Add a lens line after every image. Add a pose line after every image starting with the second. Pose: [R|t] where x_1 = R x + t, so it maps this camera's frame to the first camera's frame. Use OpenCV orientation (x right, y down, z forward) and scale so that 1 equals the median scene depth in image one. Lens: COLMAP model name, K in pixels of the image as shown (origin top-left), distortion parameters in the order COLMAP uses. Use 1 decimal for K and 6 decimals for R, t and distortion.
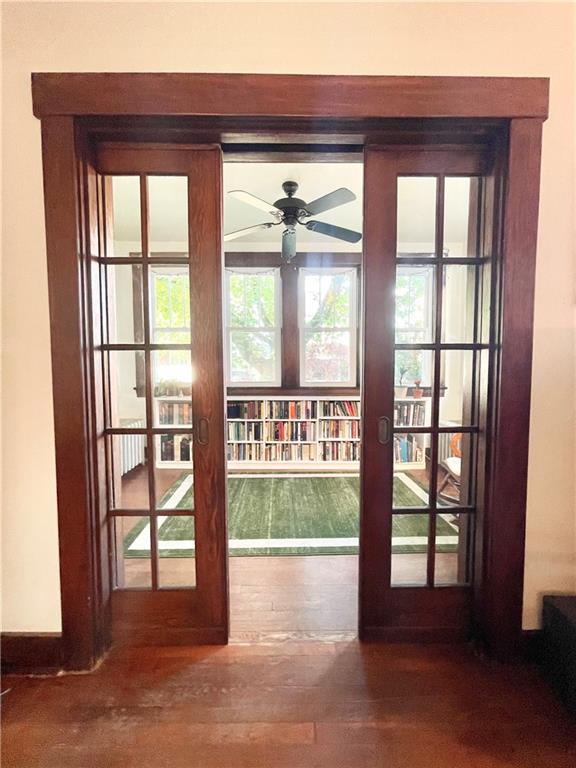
lens RADIAL K [[315.2, 0, 288.0], [0, 315.2, 384.0], [0, 0, 1]] dist [-0.010793, 0.007627]
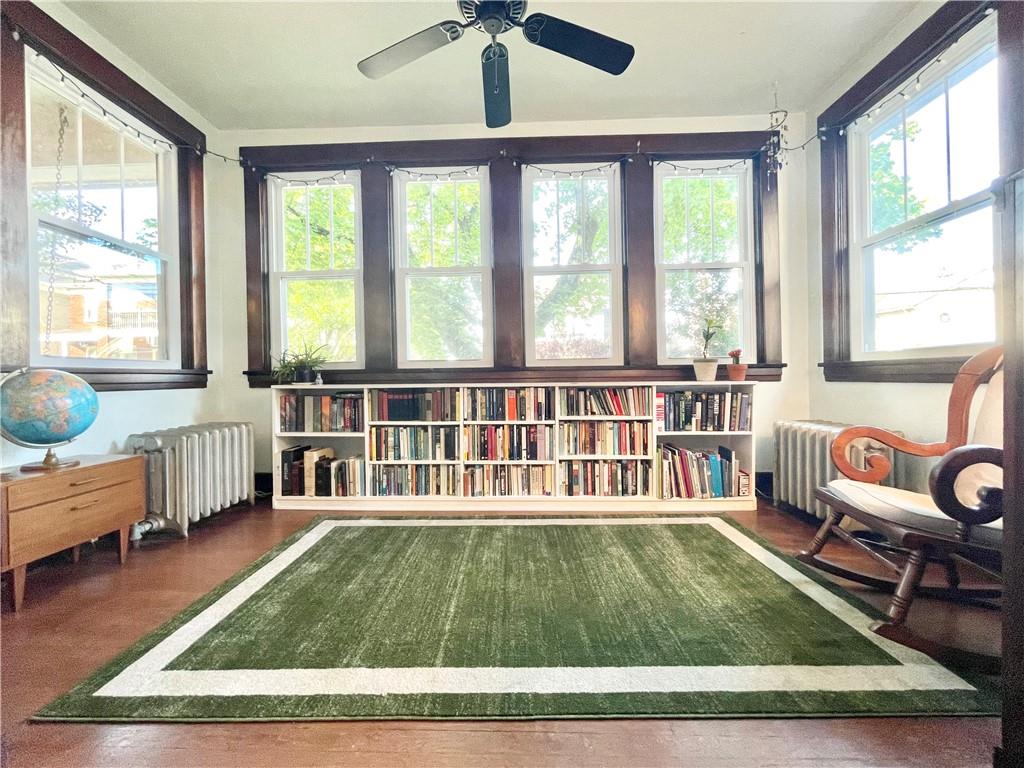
lens RADIAL K [[420.2, 0, 507.3], [0, 420.2, 382.0], [0, 0, 1]] dist [-0.010793, 0.007627]
pose [[0.999237, -0.011138, -0.037447, 0.035069], [0.009133, 0.998537, -0.053294, 0.082485], [0.037986, 0.052912, 0.997876, 0.249084]]
